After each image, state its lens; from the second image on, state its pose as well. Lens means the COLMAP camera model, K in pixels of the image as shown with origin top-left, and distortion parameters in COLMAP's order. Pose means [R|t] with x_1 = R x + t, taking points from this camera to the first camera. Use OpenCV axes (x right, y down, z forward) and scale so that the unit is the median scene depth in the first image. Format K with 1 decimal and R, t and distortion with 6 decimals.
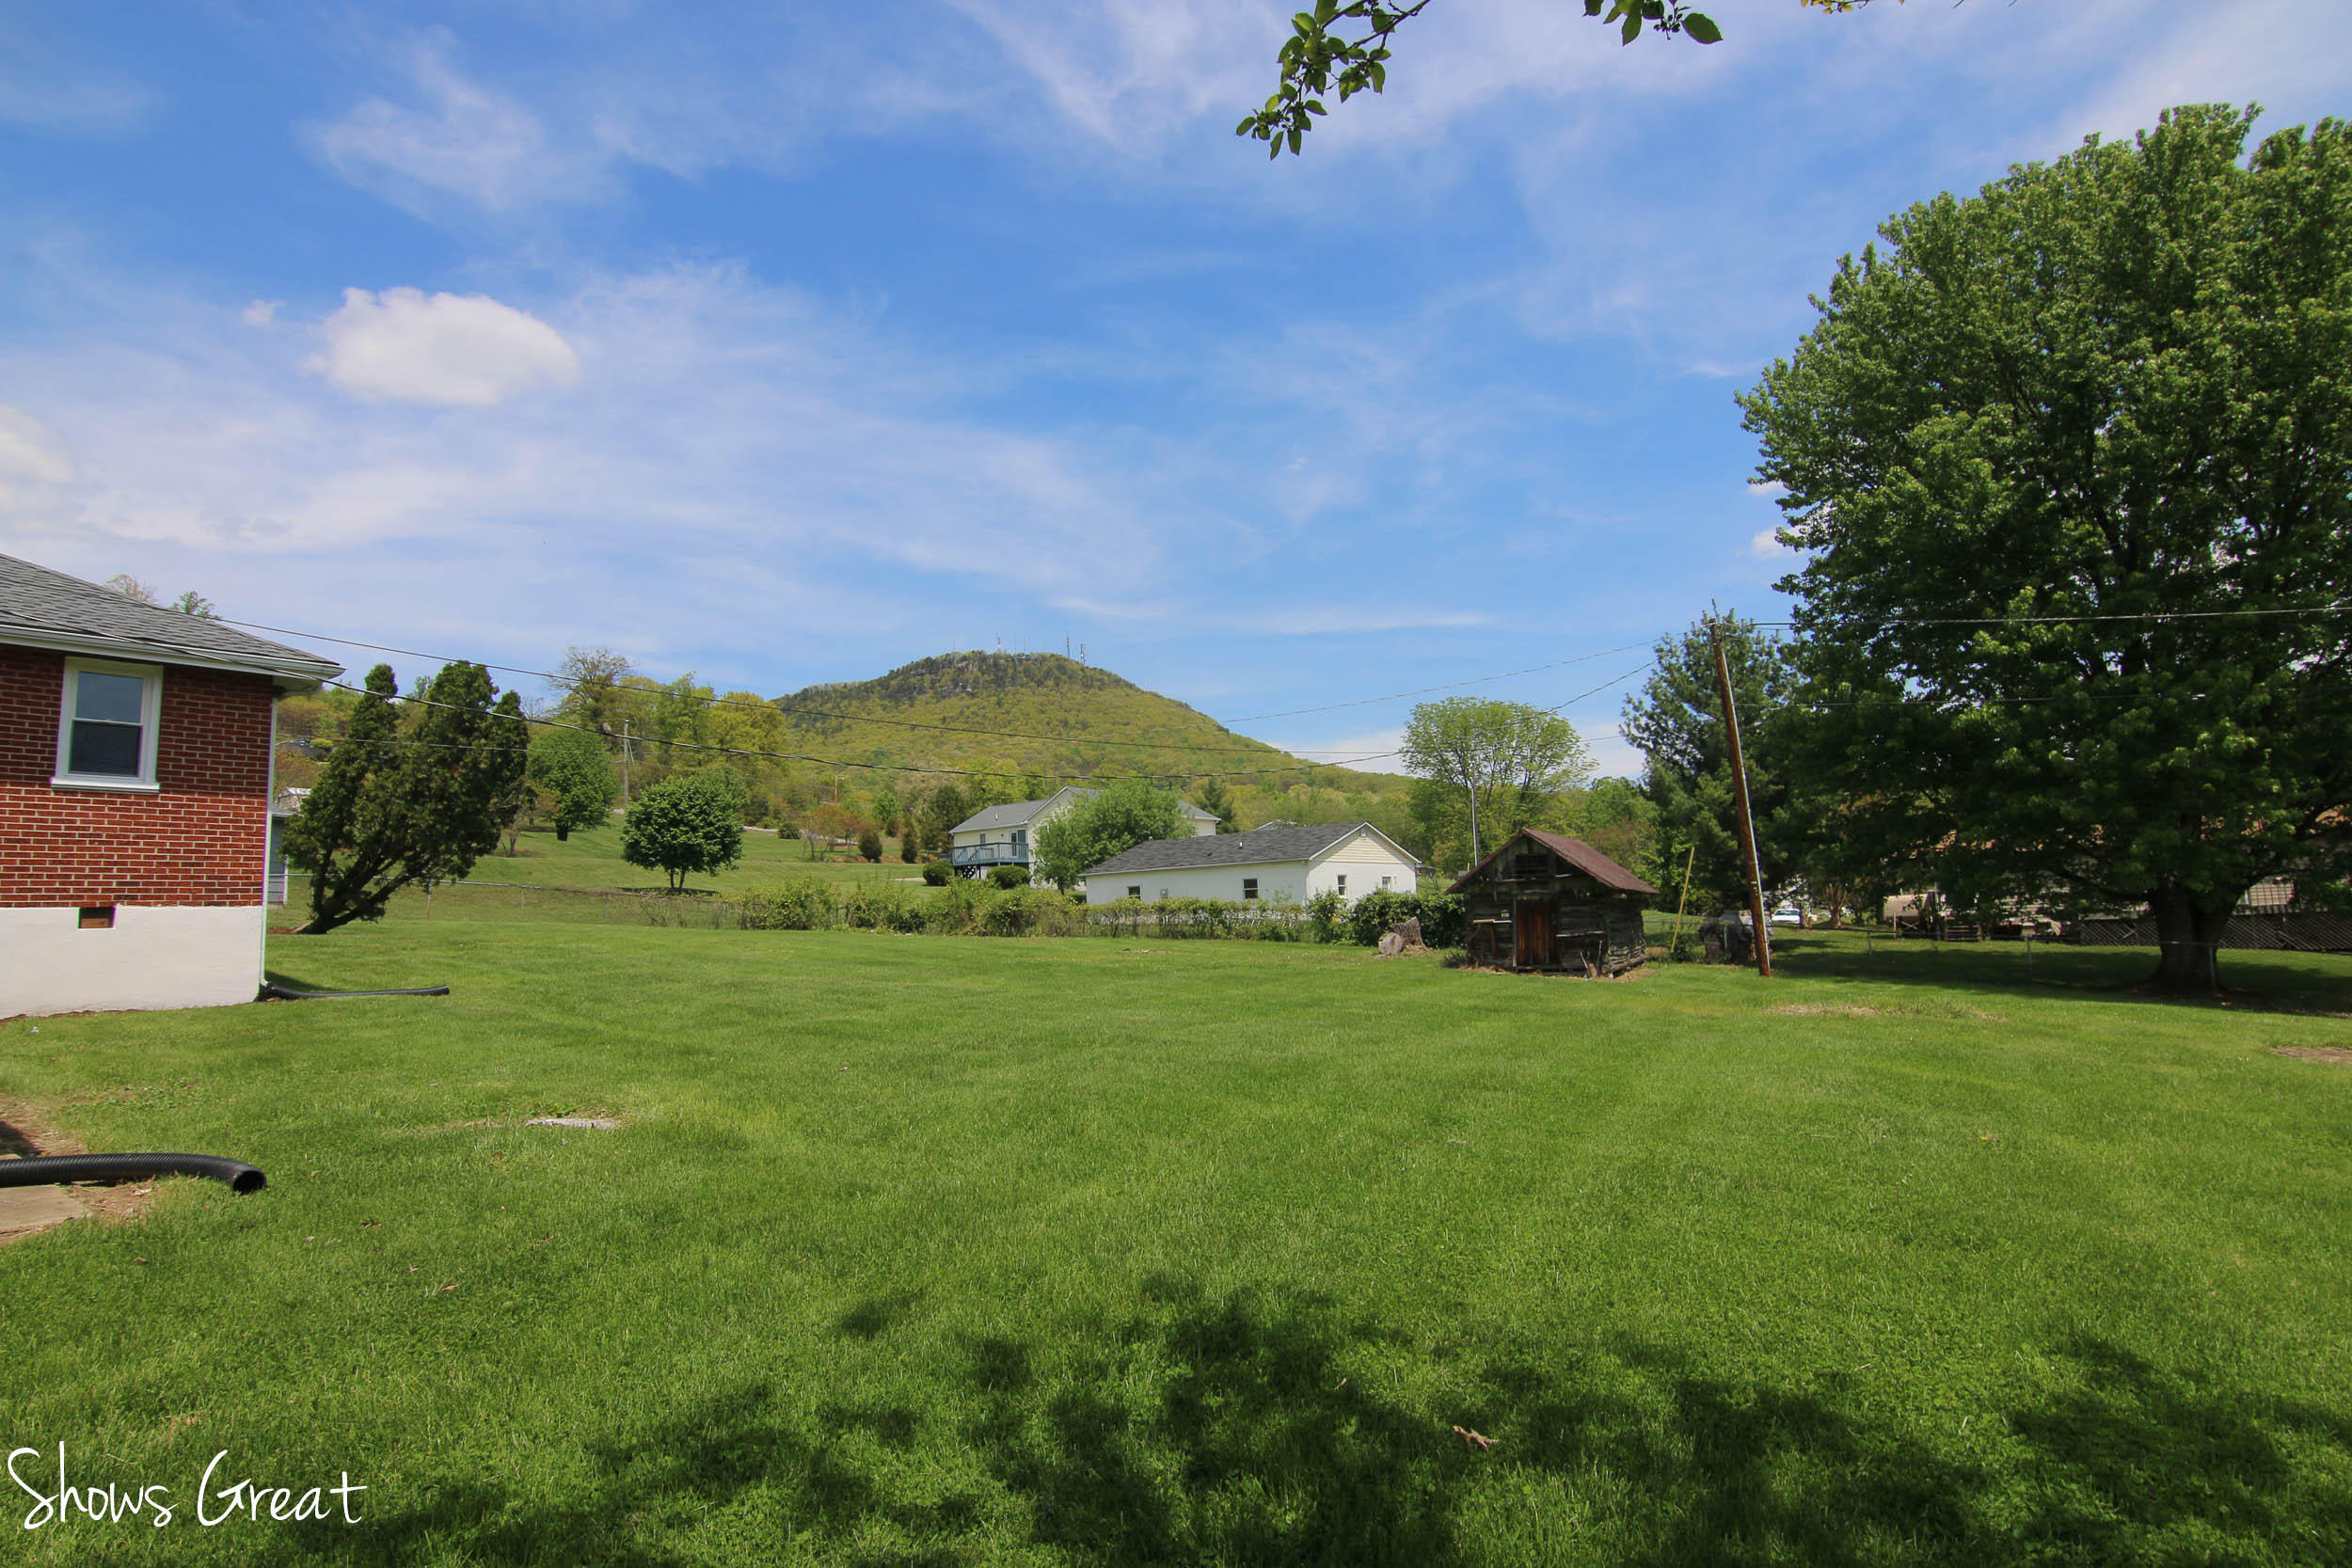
lens RADIAL K [[1184.8, 0, 1161.1], [0, 1184.8, 779.0], [0, 0, 1]] dist [-0.002270, -0.014119]
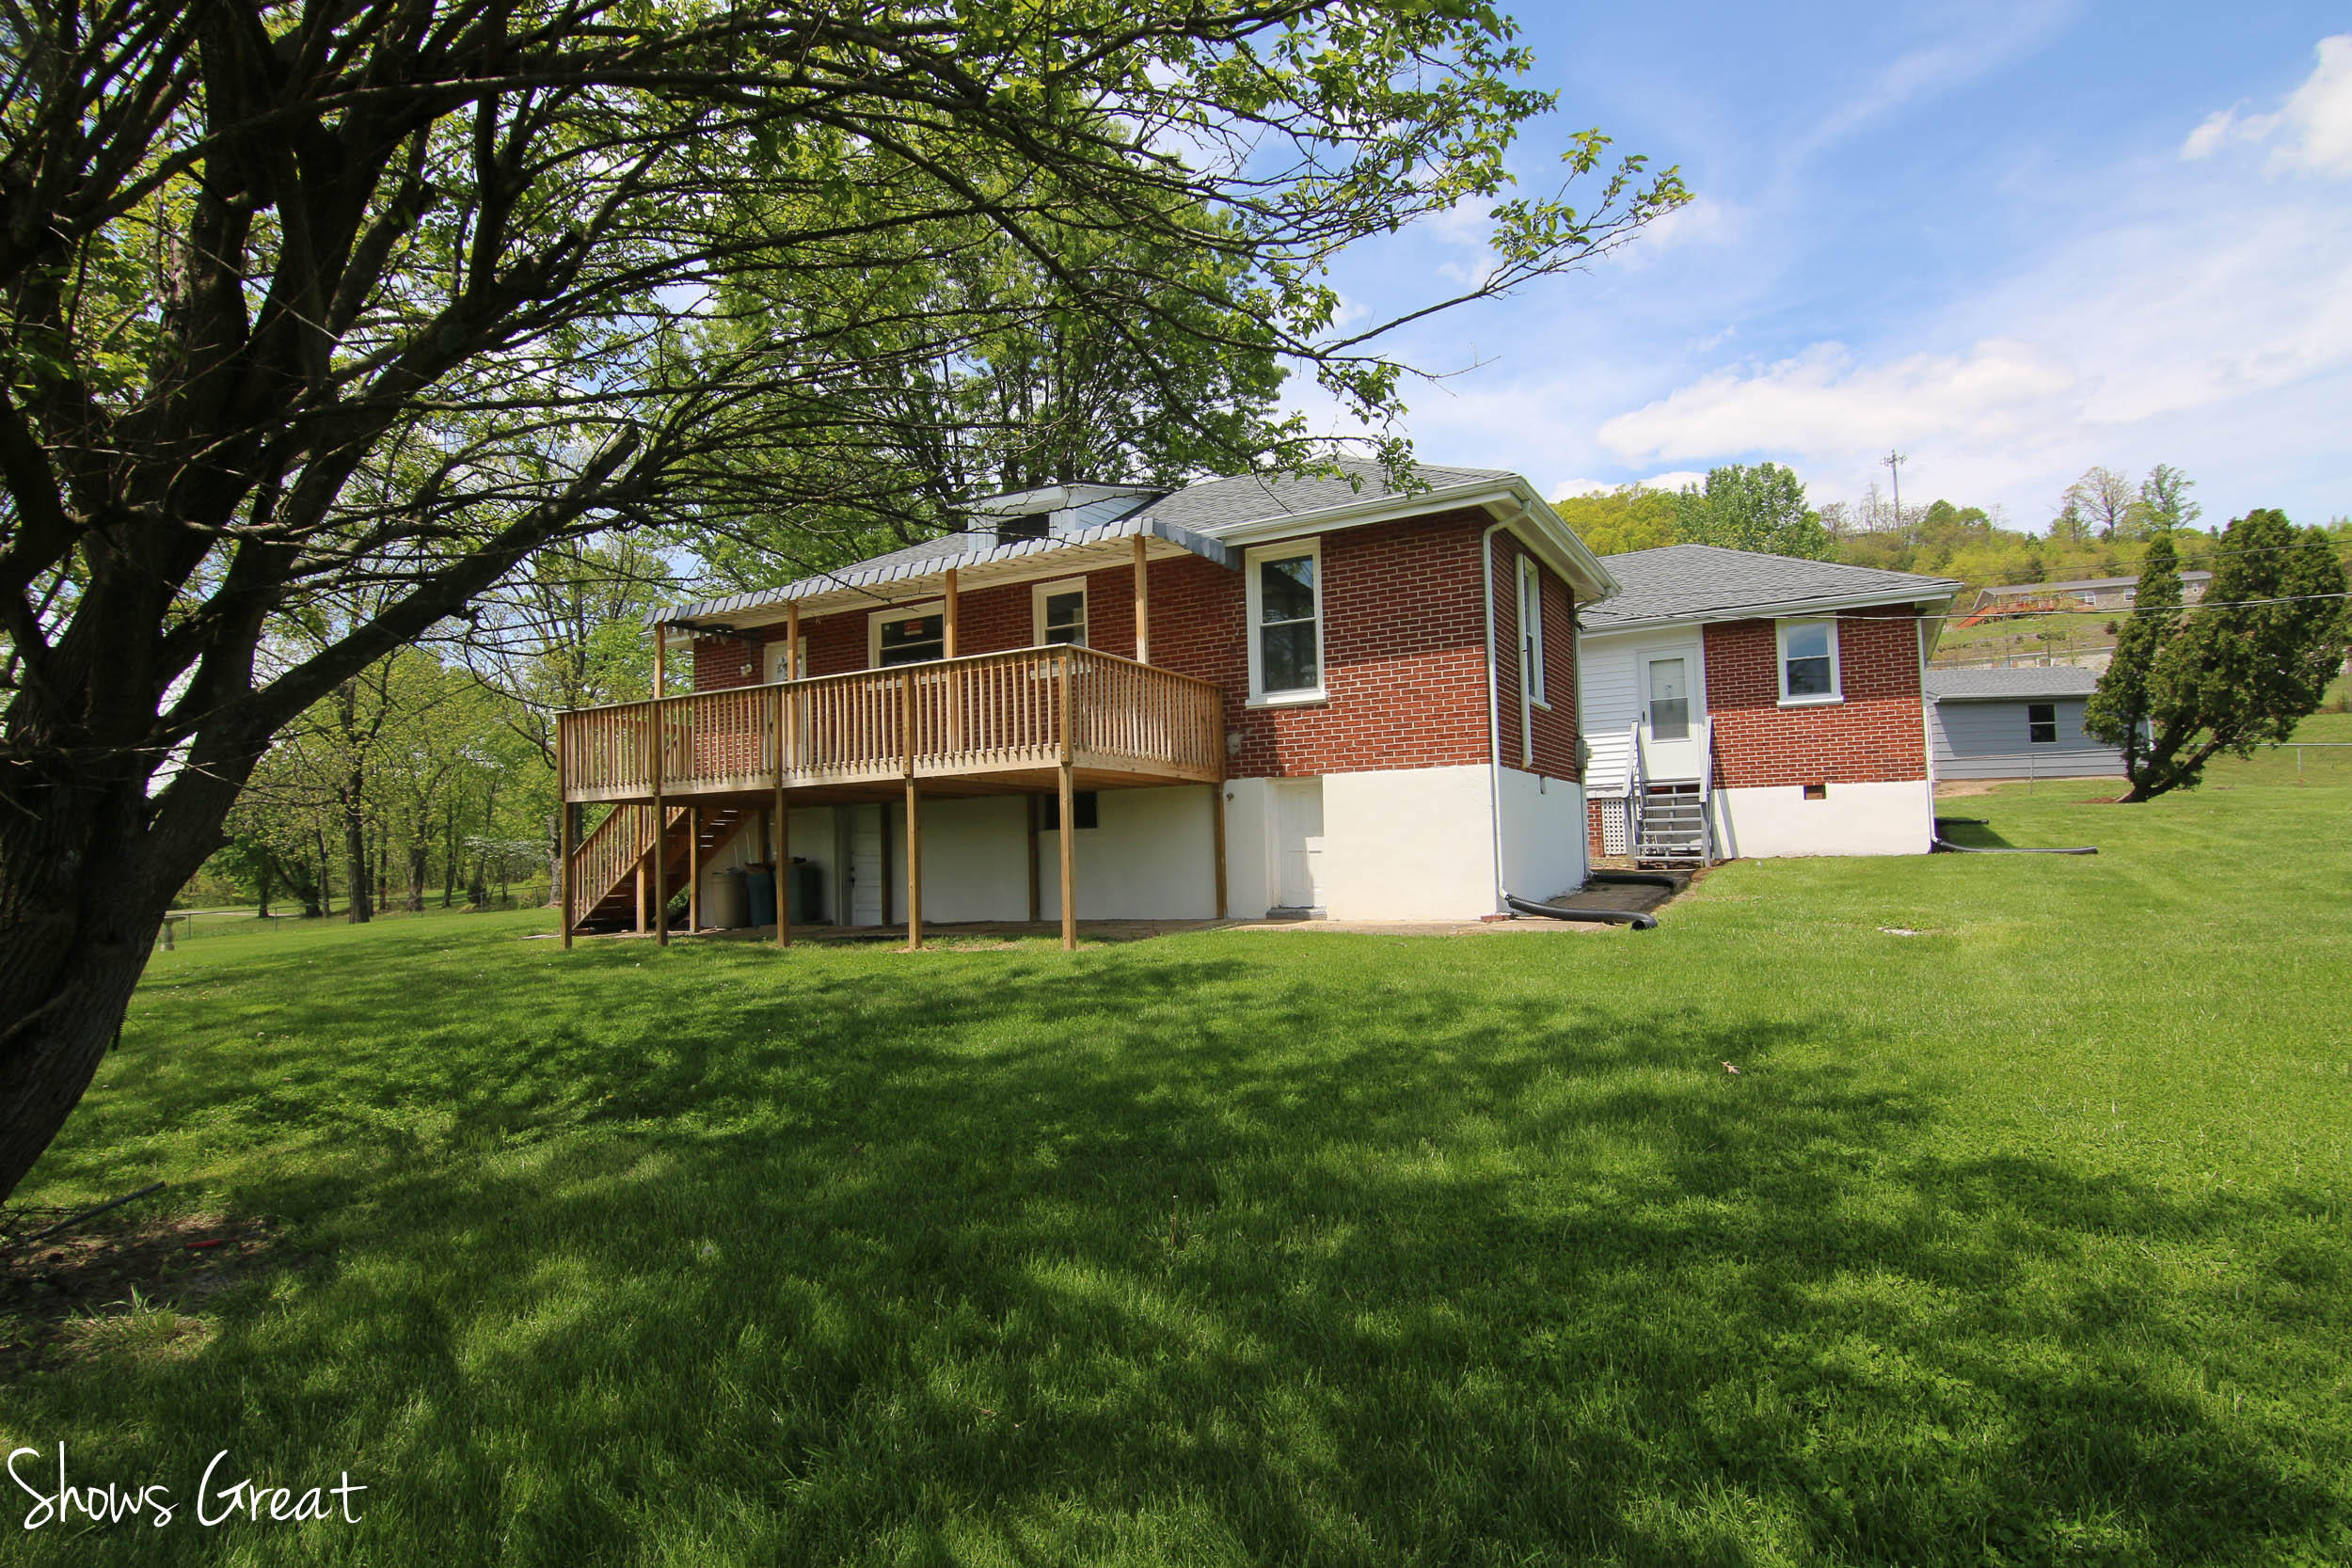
lens RADIAL K [[1184.8, 0, 1161.1], [0, 1184.8, 779.0], [0, 0, 1]] dist [-0.002270, -0.014119]
pose [[0.136891, -0.028939, -0.990163, 0.205723], [0.134435, 0.990868, -0.010374, 0.003464], [0.981422, -0.131693, 0.139531, -0.002496]]
